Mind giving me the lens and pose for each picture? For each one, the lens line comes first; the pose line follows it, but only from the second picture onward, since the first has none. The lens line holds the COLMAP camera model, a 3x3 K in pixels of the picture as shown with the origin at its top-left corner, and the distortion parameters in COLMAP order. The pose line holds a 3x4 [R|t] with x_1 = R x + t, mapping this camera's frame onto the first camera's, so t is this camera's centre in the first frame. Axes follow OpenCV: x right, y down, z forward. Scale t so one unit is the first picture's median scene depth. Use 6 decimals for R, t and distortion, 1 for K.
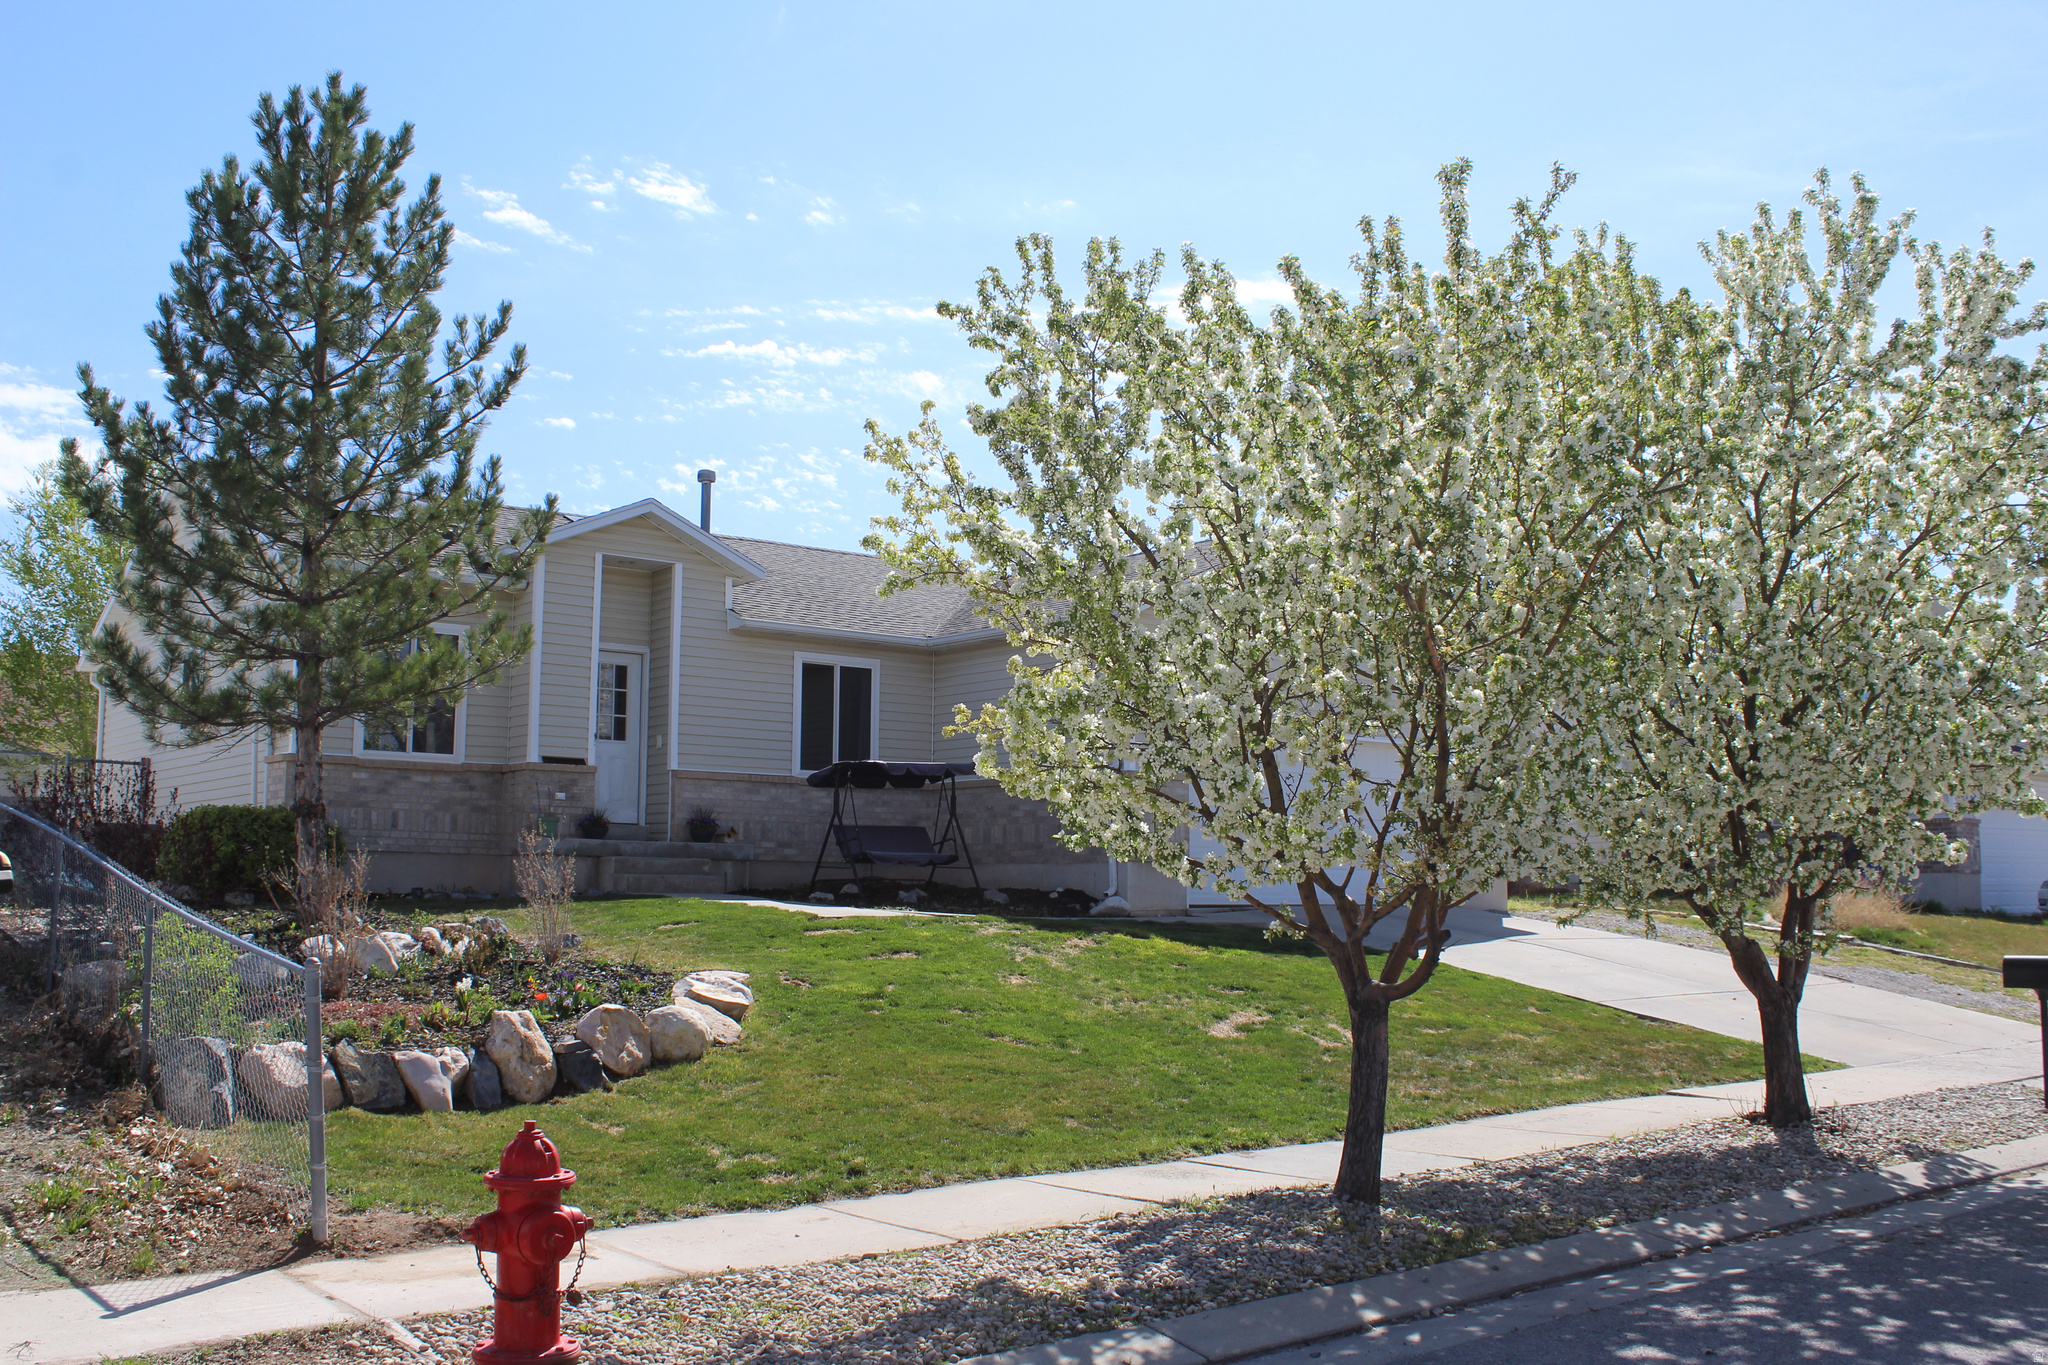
lens RADIAL K [[1868.6, 0, 1024.0], [0, 1868.6, 682.5], [0, 0, 1]] dist [-0.136472, -0.004331]
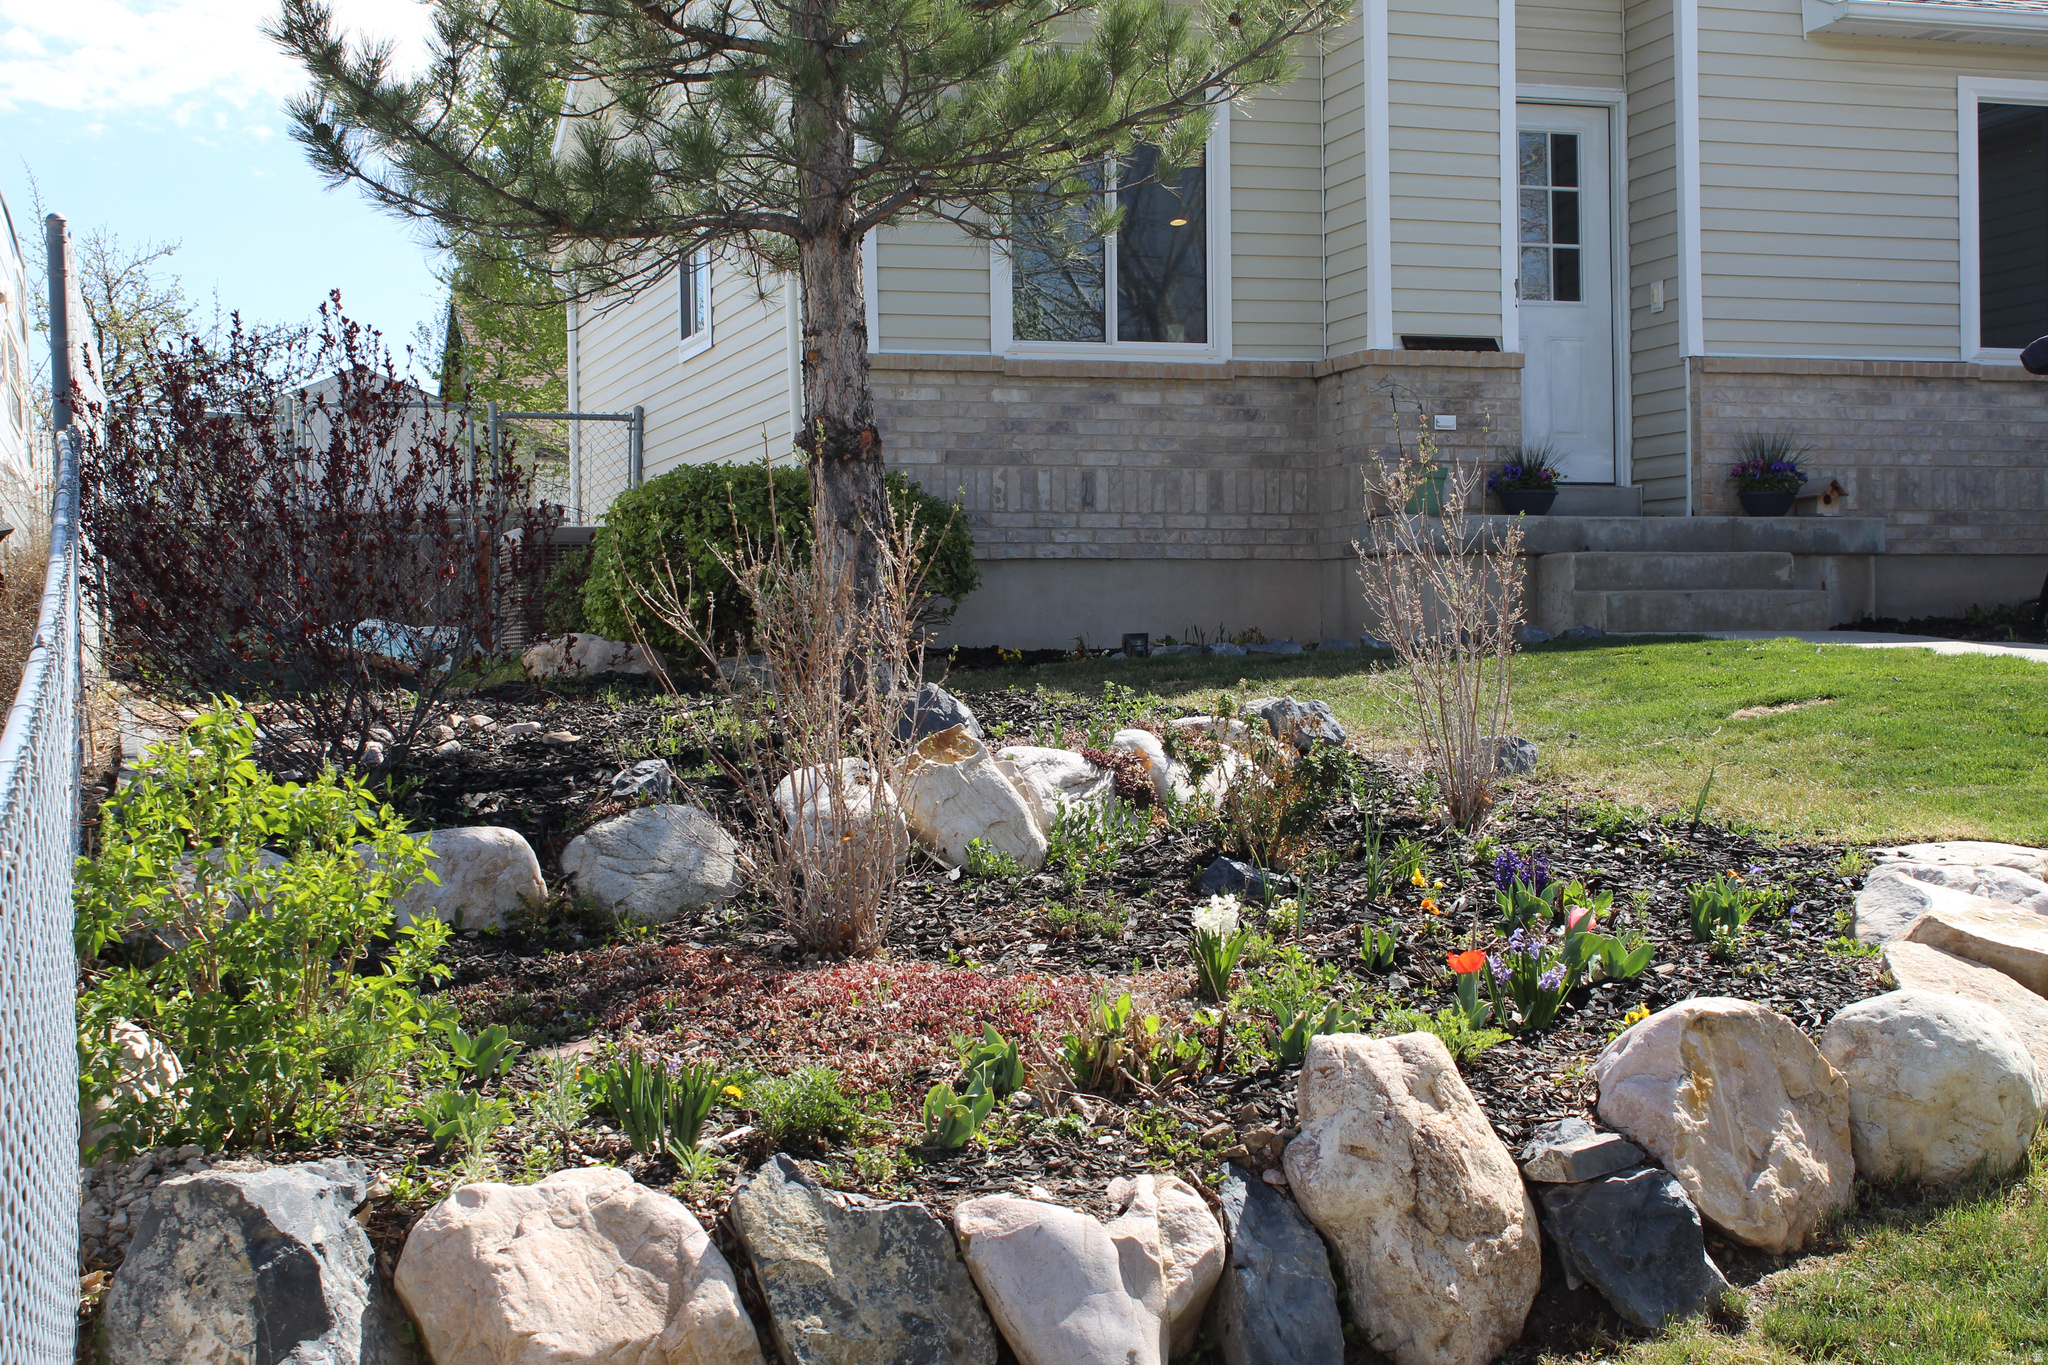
lens RADIAL K [[2899.9, 0, 1024.0], [0, 2899.9, 682.5], [0, 0, 1]] dist [-0.038935, 0.049735]
pose [[0.929113, -0.014109, -0.369526, -0.111253], [0.060060, 0.991762, 0.113144, 0.048883], [0.364885, -0.127317, 0.922306, 0.393981]]
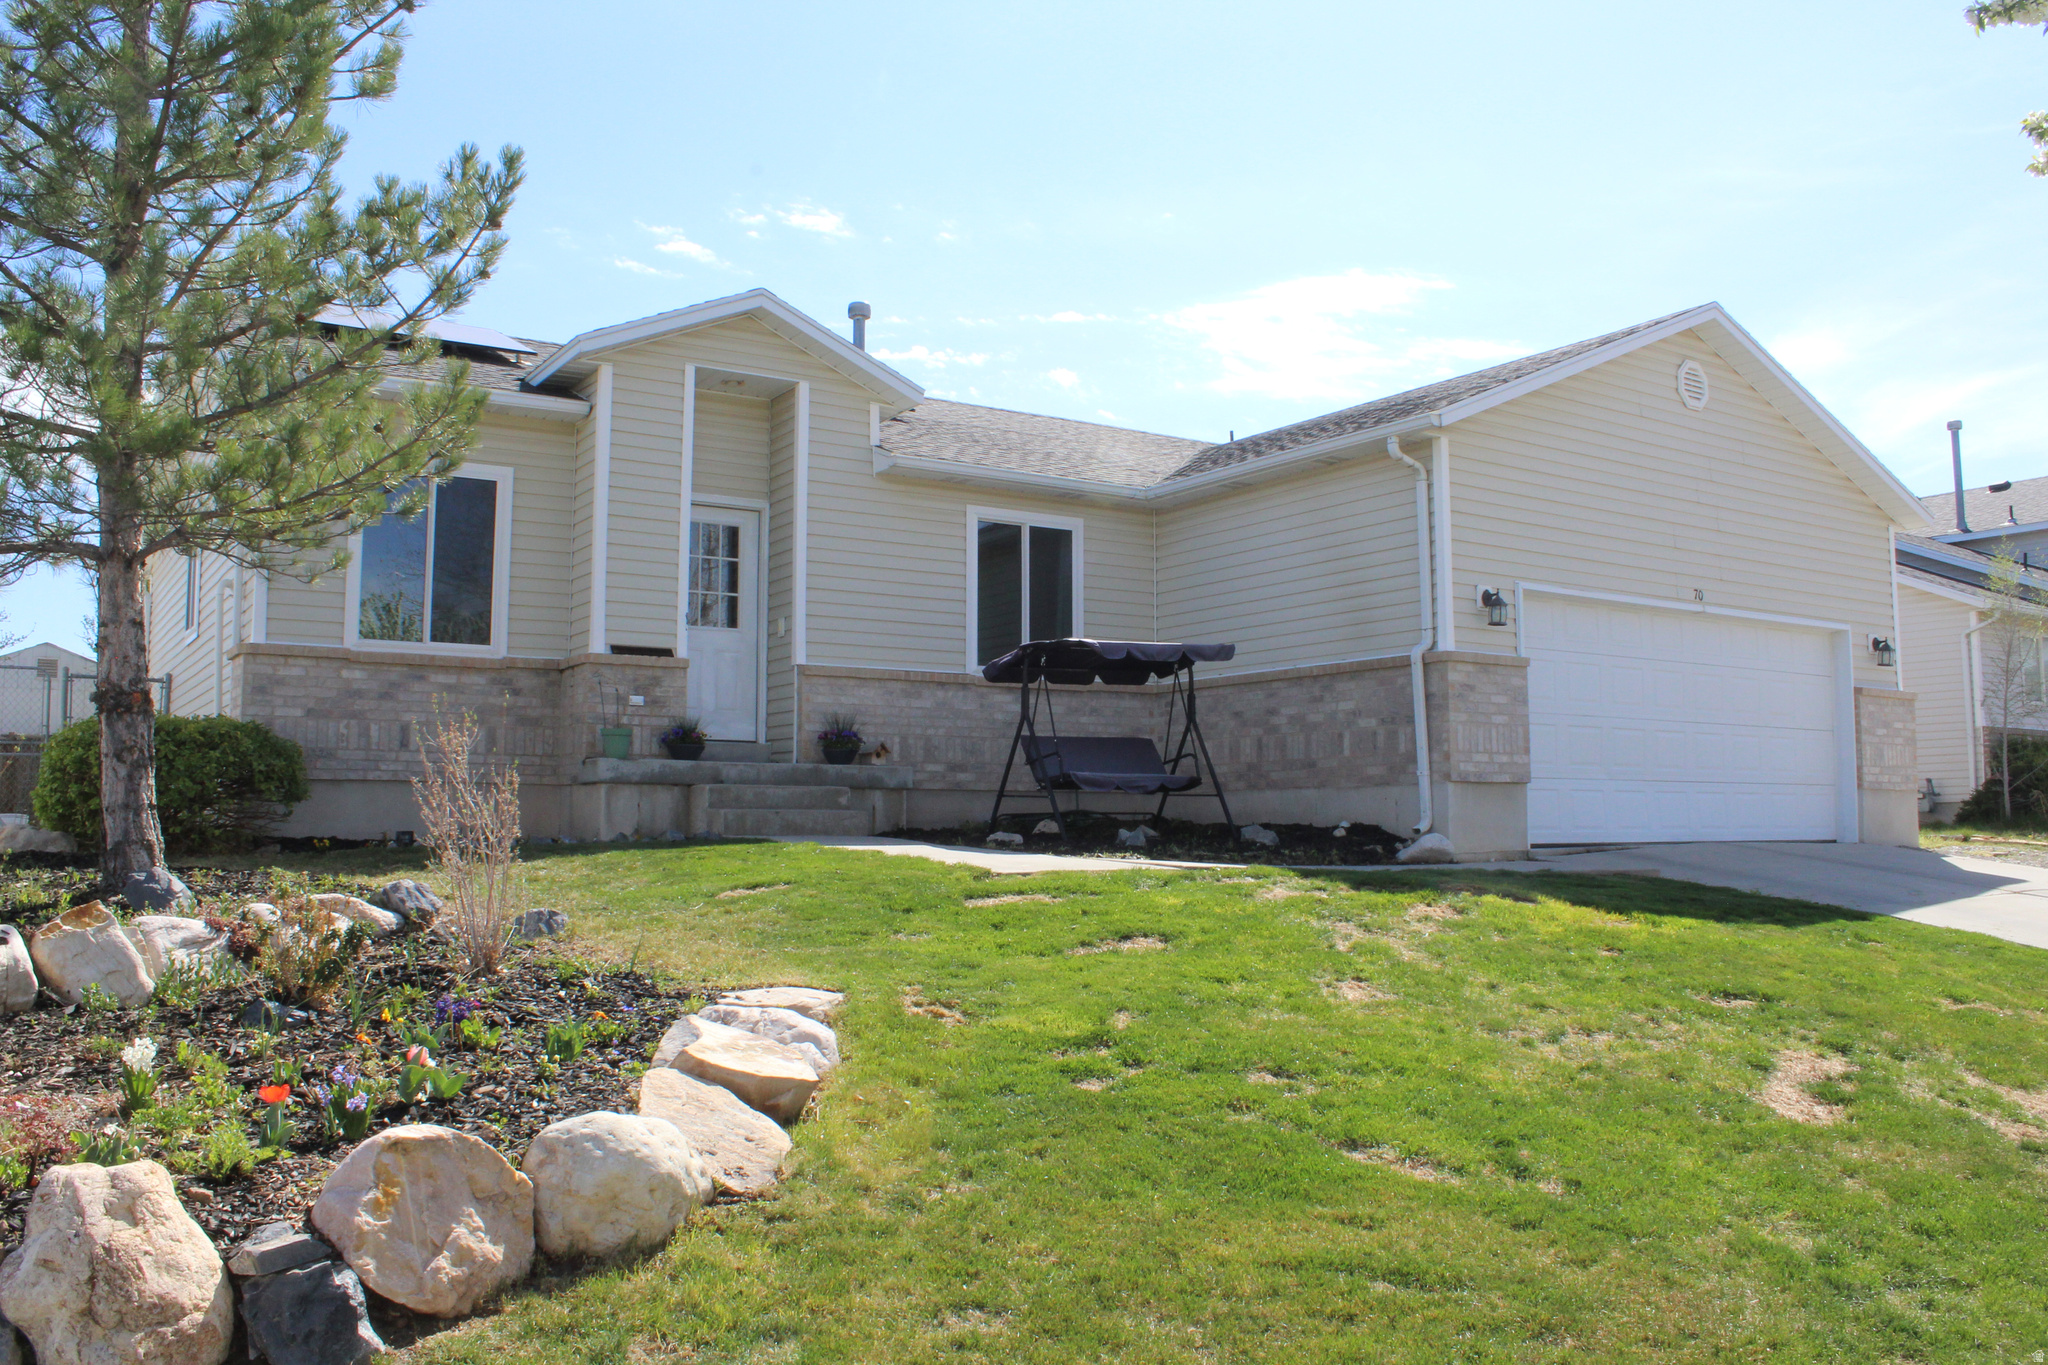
lens RADIAL K [[1700.5, 0, 1024.0], [0, 1700.5, 682.5], [0, 0, 1]] dist [-0.176986, 0.161257]
pose [[0.993836, -0.017329, -0.109498, -0.040694], [0.020048, 0.999516, 0.023785, 0.053617], [0.109033, -0.025833, 0.993702, 0.477268]]
